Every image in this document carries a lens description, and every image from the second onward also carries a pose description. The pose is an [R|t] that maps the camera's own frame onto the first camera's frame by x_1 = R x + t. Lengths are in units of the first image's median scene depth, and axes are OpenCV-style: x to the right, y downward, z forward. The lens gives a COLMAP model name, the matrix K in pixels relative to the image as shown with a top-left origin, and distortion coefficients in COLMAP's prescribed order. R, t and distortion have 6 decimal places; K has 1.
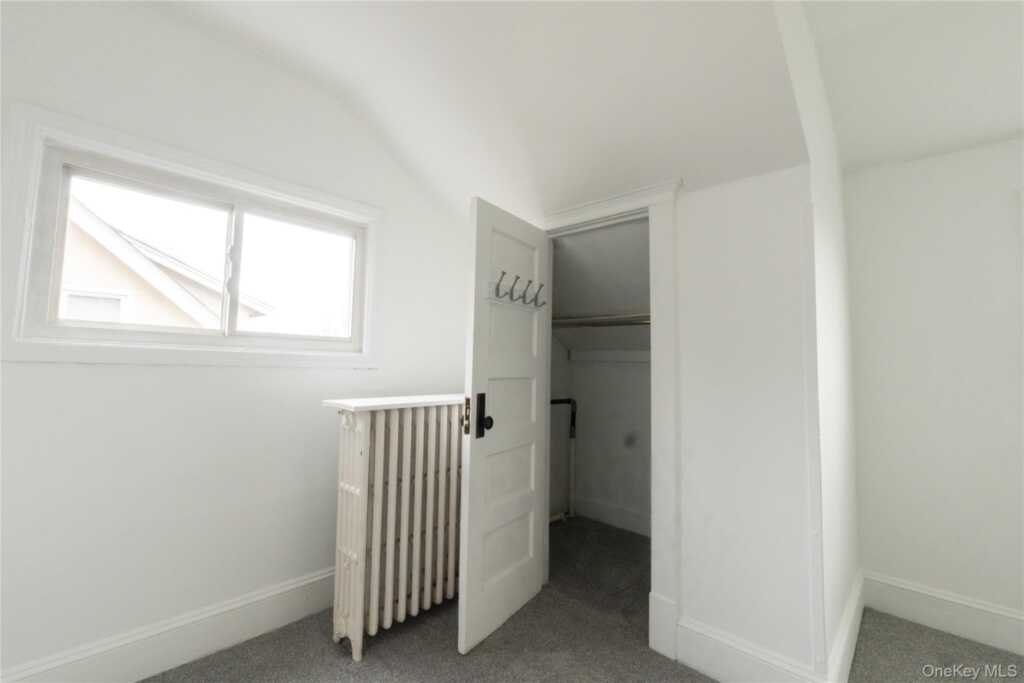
lens RADIAL K [[438.5, 0, 517.8], [0, 438.5, 338.4], [0, 0, 1]] dist [-0.008773, -0.001789]
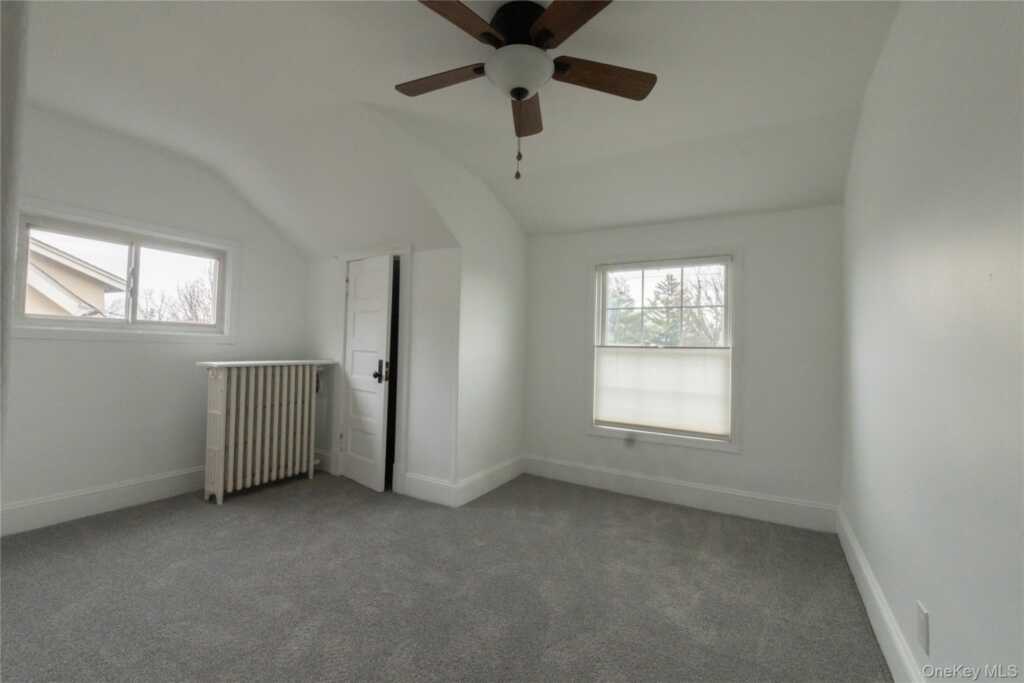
lens RADIAL K [[438.5, 0, 513.8], [0, 438.5, 338.3], [0, 0, 1]] dist [-0.008773, -0.001789]
pose [[0.973227, 0.012913, 0.229485, 0.366636], [-0.024226, 0.998622, 0.046552, -0.060212], [-0.228568, -0.050865, 0.972198, -0.931924]]
